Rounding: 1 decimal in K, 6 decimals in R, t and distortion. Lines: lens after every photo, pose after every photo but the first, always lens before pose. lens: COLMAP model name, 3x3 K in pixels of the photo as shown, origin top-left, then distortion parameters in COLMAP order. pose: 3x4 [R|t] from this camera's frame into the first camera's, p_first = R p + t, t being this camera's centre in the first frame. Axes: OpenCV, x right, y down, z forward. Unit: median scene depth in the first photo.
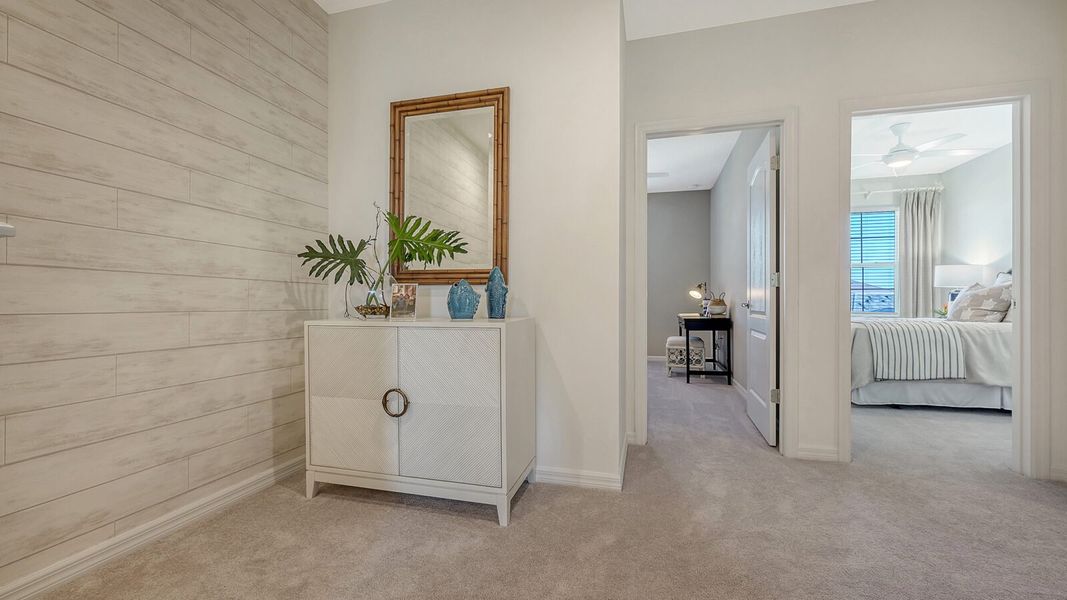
lens RADIAL K [[441.0, 0, 532.3], [0, 441.0, 306.3], [0, 0, 1]] dist [0.009182, -0.001148]
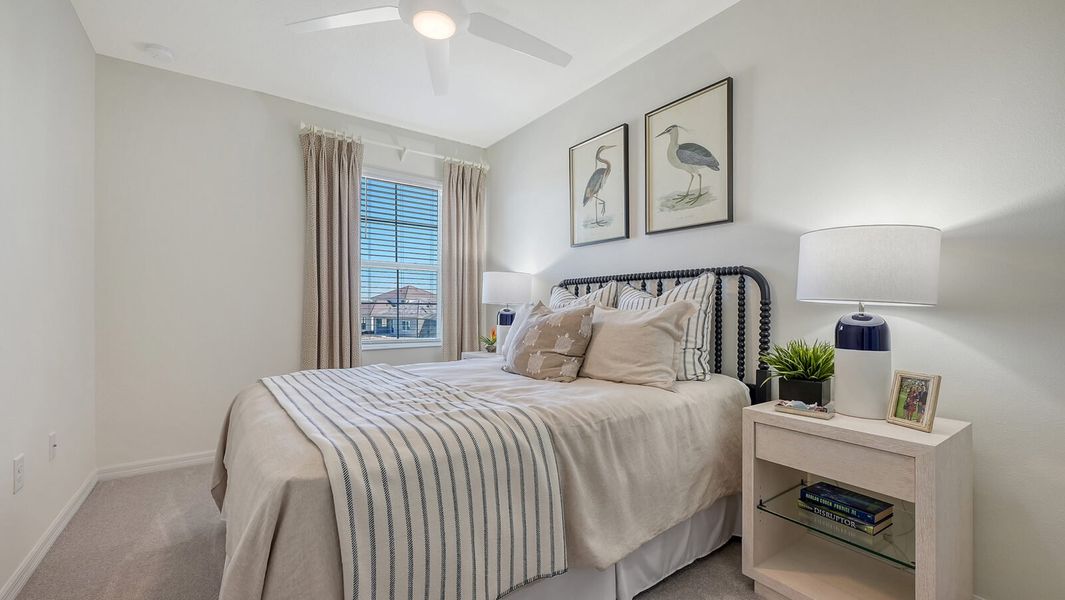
lens RADIAL K [[440.1, 0, 533.8], [0, 440.1, 303.3], [0, 0, 1]] dist [0.009182, -0.001148]
pose [[0.633771, 0.013047, 0.773411, 0.447266], [-0.003873, 0.999899, -0.013693, -0.035150], [-0.773511, 0.005683, 0.633757, 0.524291]]
